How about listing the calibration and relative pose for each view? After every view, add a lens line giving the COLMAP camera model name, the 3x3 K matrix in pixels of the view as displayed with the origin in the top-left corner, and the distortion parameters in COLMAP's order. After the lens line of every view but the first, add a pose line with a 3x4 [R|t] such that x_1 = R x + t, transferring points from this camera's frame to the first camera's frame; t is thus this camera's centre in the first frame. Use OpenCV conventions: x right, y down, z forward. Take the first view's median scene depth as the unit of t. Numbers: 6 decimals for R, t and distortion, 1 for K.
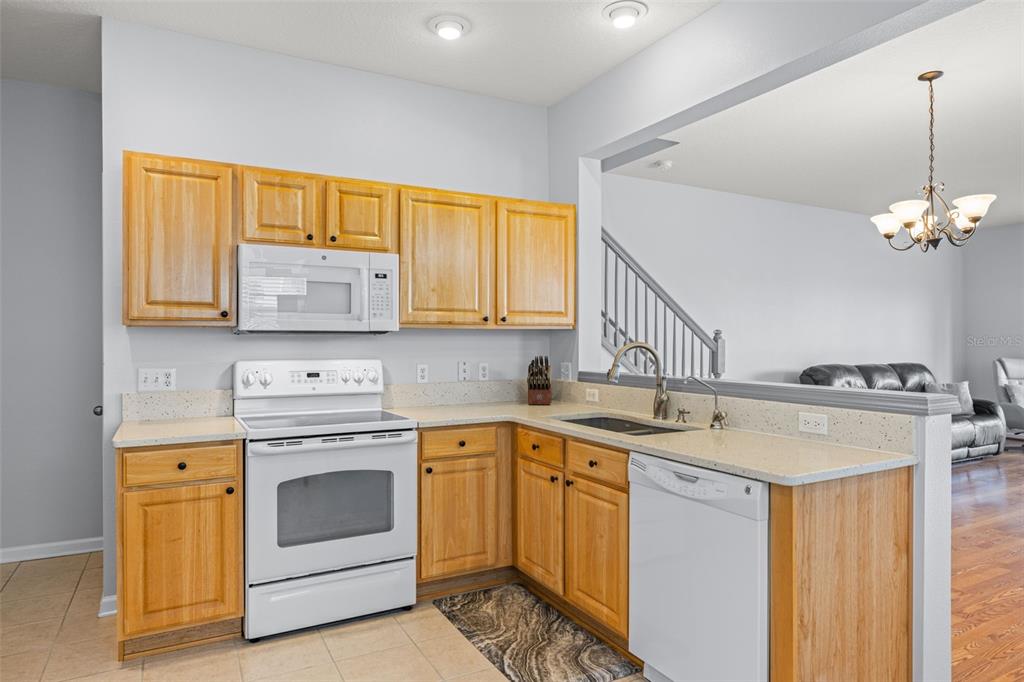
lens RADIAL K [[622.2, 0, 512.9], [0, 622.2, 337.9], [0, 0, 1]] dist [-0.006528, 0.002147]
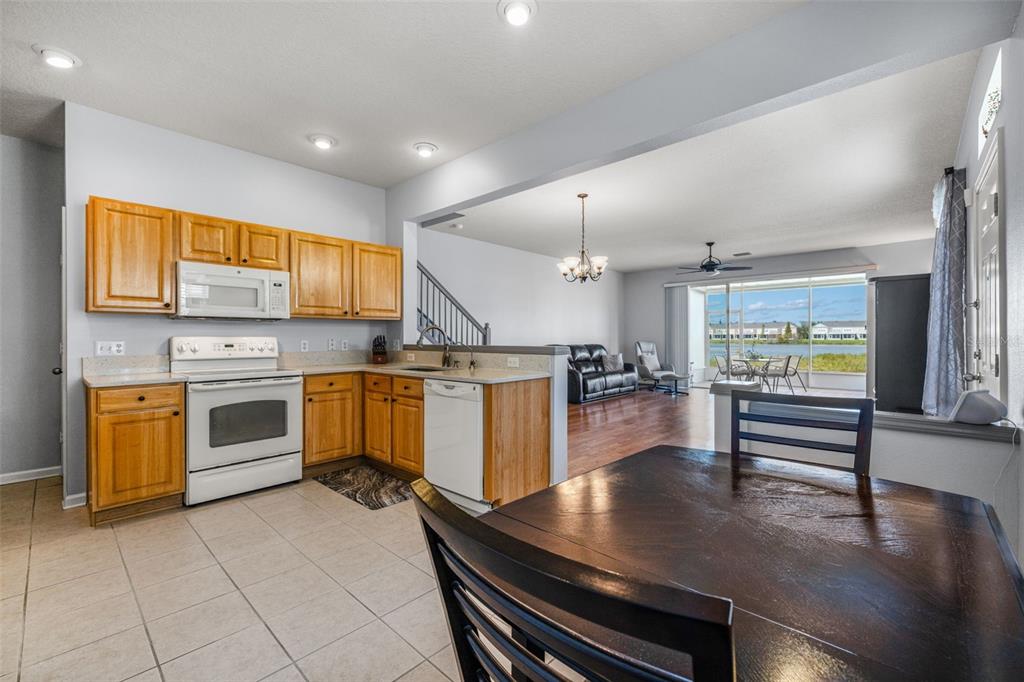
lens RADIAL K [[427.3, 0, 514.9], [0, 427.3, 335.8], [0, 0, 1]] dist [-0.003921, 0.000838]
pose [[0.946324, -0.001530, 0.323217, 0.018280], [0.001621, 0.999999, -0.000012, 0.038272], [-0.323217, 0.000535, 0.946325, -0.287117]]
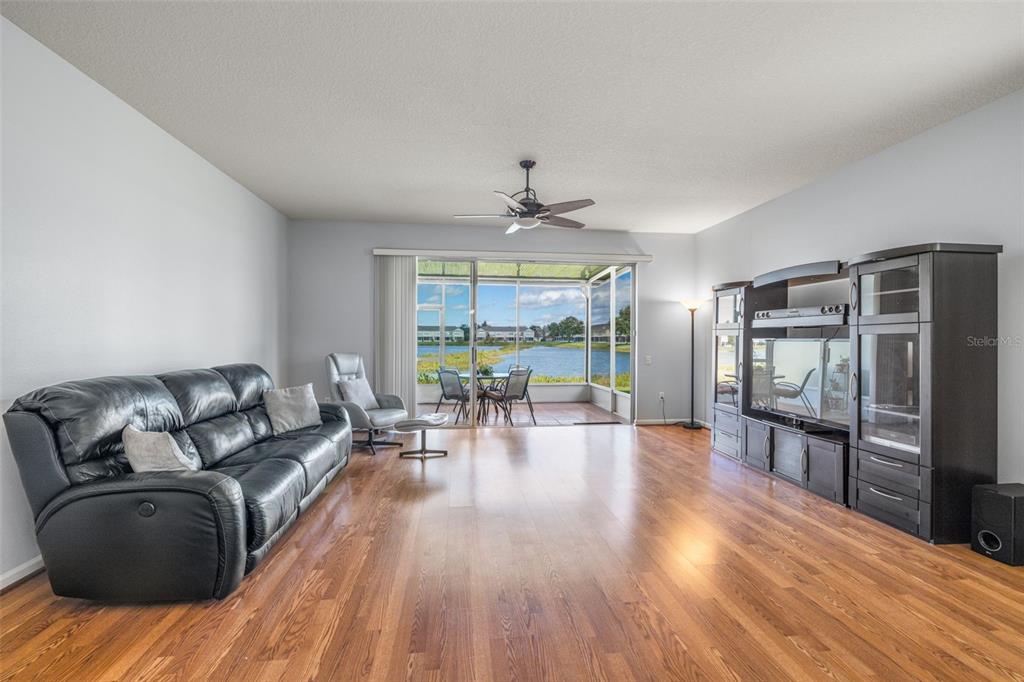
lens RADIAL K [[427.3, 0, 514.7], [0, 427.3, 340.6], [0, 0, 1]] dist [-0.003921, 0.000838]
pose [[0.359646, -0.001595, 0.933087, 0.709481], [-0.007850, 0.999958, 0.004735, 0.020668], [-0.933056, -0.009028, 0.359618, 1.288838]]
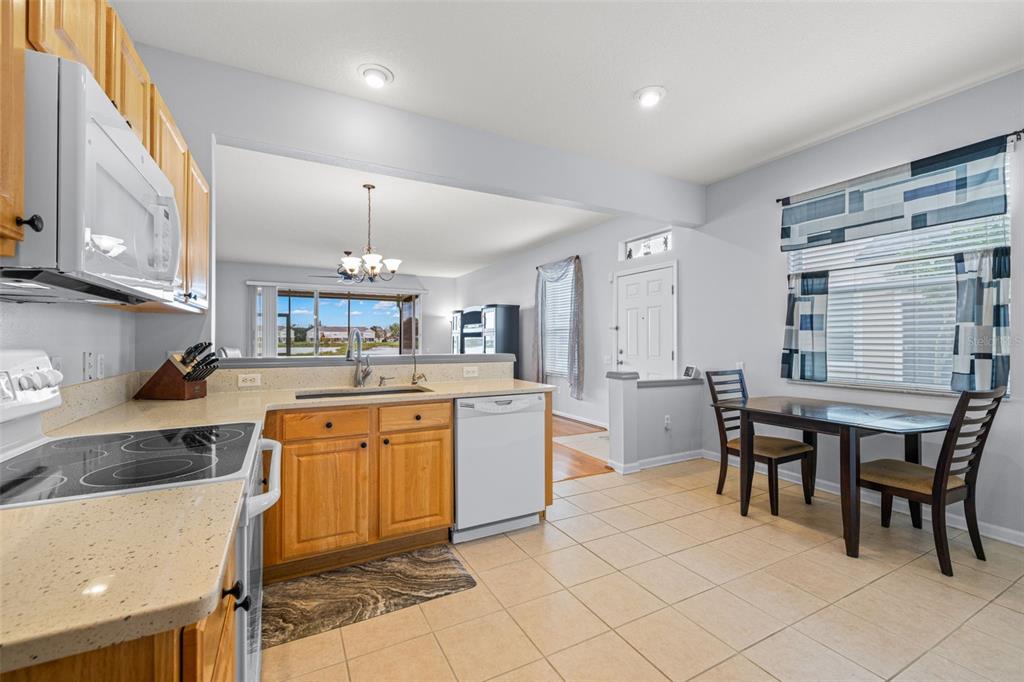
lens RADIAL K [[427.3, 0, 510.6], [0, 427.3, 339.0], [0, 0, 1]] dist [-0.003921, 0.000838]
pose [[0.015501, 0.002327, 0.999877, -0.678016], [-0.004378, 0.999988, -0.002259, 0.028516], [-0.999870, -0.004342, 0.015511, 0.672029]]
